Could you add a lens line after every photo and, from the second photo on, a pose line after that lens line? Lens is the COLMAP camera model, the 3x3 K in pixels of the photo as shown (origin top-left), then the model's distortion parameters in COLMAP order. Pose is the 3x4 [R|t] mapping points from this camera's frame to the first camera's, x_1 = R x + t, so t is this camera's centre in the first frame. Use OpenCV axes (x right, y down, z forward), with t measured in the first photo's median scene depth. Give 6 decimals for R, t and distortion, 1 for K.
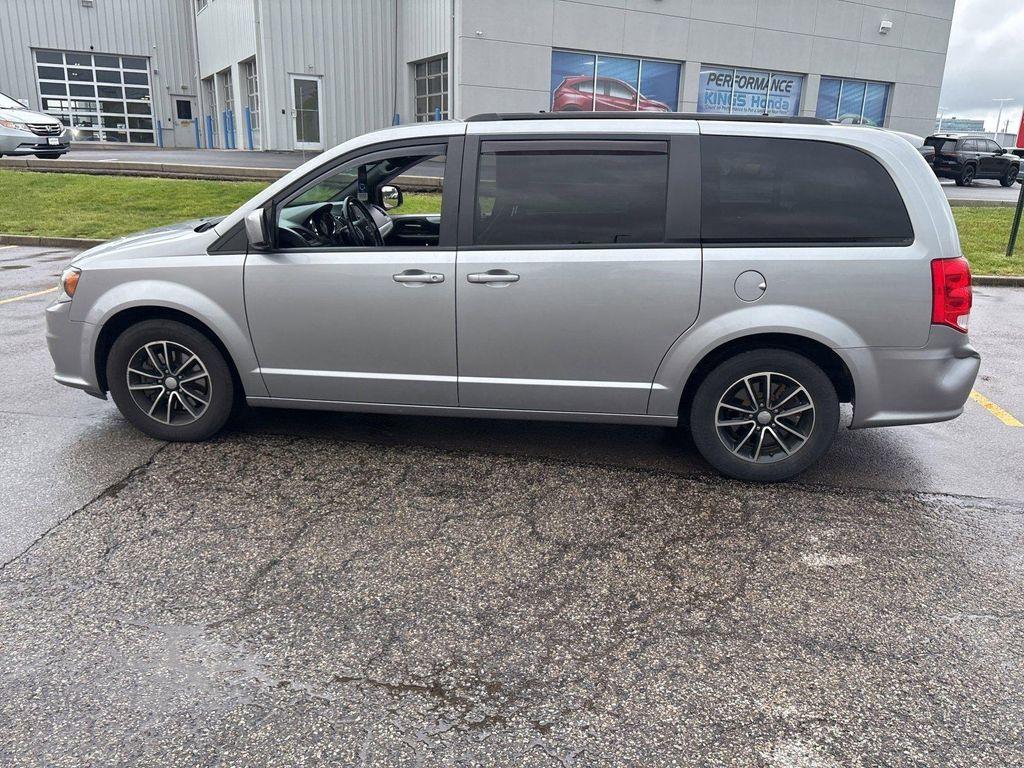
lens RADIAL K [[775.1, 0, 523.4], [0, 775.1, 366.2], [0, 0, 1]] dist [0.057532, -0.060248]
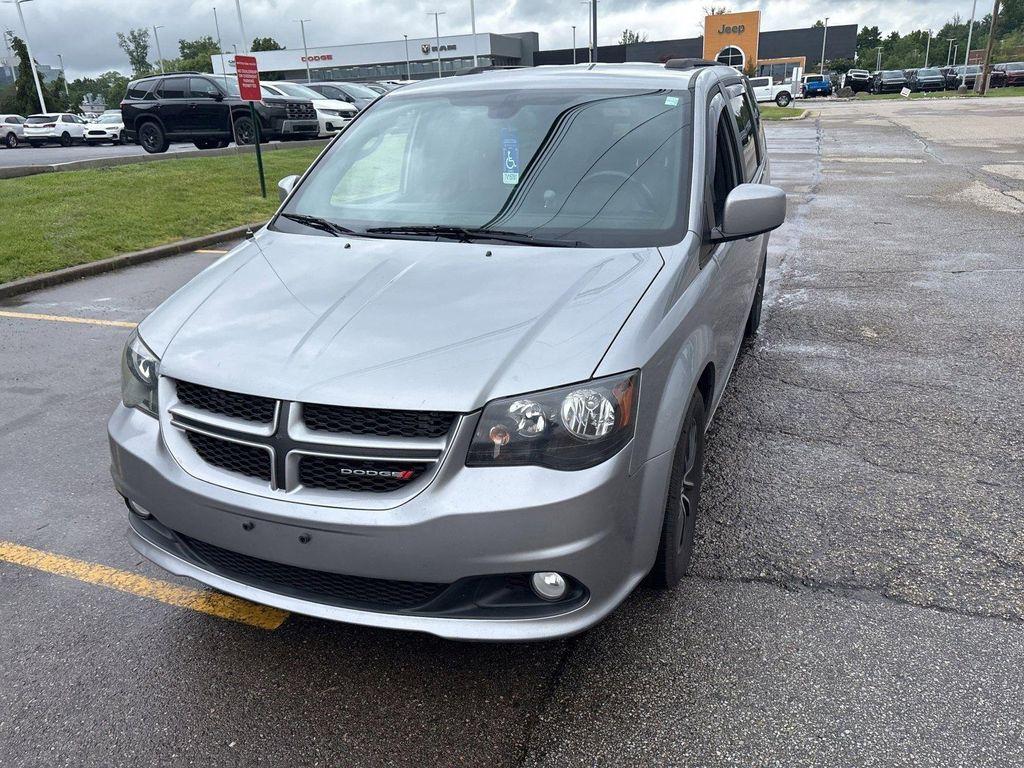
lens RADIAL K [[775.1, 0, 517.9], [0, 775.1, 385.1], [0, 0, 1]] dist [0.057532, -0.060248]
pose [[0.229026, -0.362113, 0.903560, -1.131942], [0.300285, 0.909244, 0.288278, -0.305401], [-0.925946, 0.205303, 0.316978, 0.992439]]
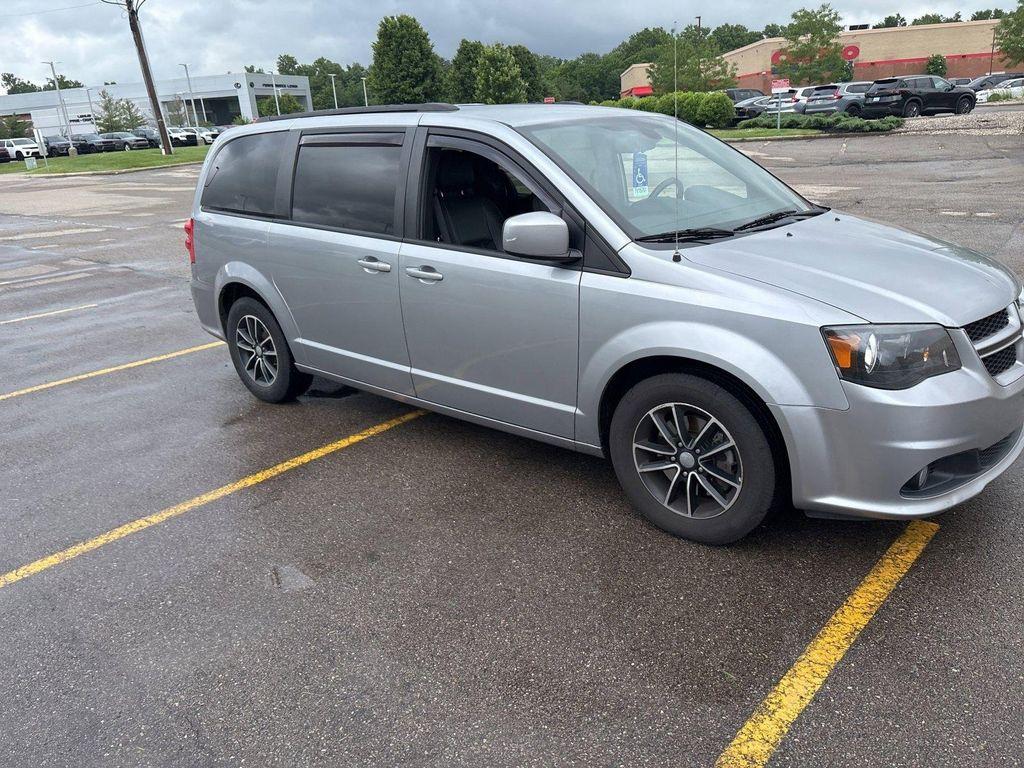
lens RADIAL K [[775.1, 0, 522.8], [0, 775.1, 375.0], [0, 0, 1]] dist [0.057532, -0.060248]
pose [[-0.833989, -0.139325, 0.533902, -0.707880], [0.191463, 0.834409, 0.516821, -0.625497], [-0.517499, 0.533245, -0.669212, 2.128318]]
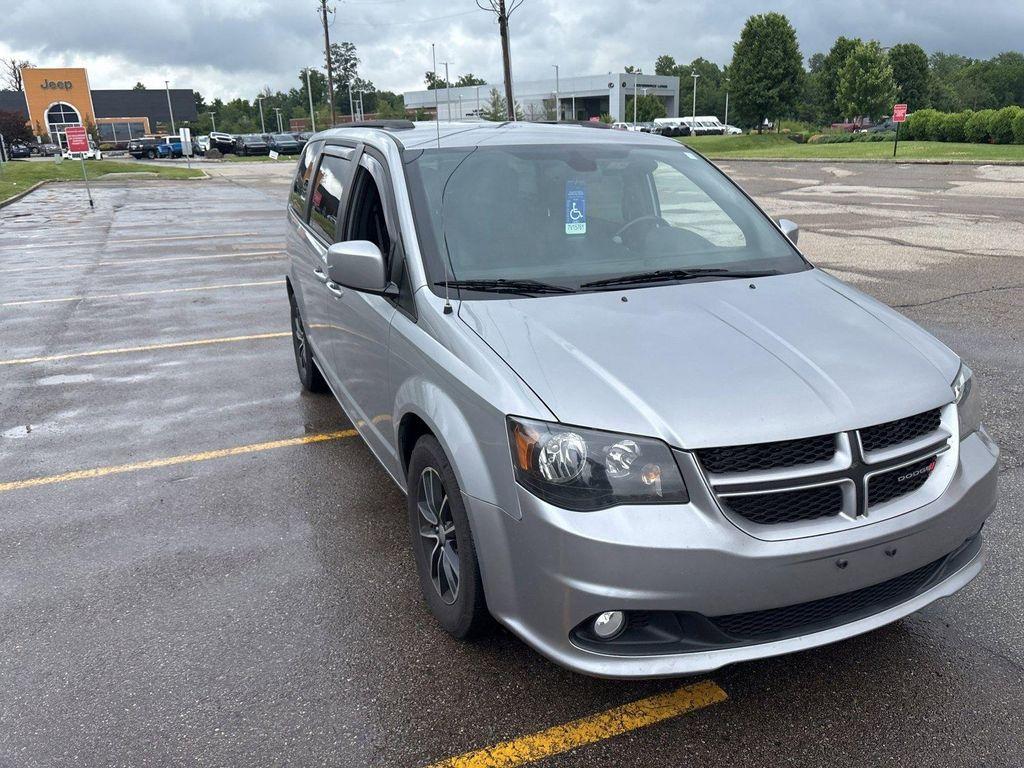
lens RADIAL K [[775.1, 0, 518.5], [0, 775.1, 388.3], [0, 0, 1]] dist [0.057532, -0.060248]
pose [[-0.512291, -0.269777, 0.815339, -1.015652], [0.240870, 0.866141, 0.437929, -0.519916], [-0.824342, 0.420738, -0.378735, 1.710790]]
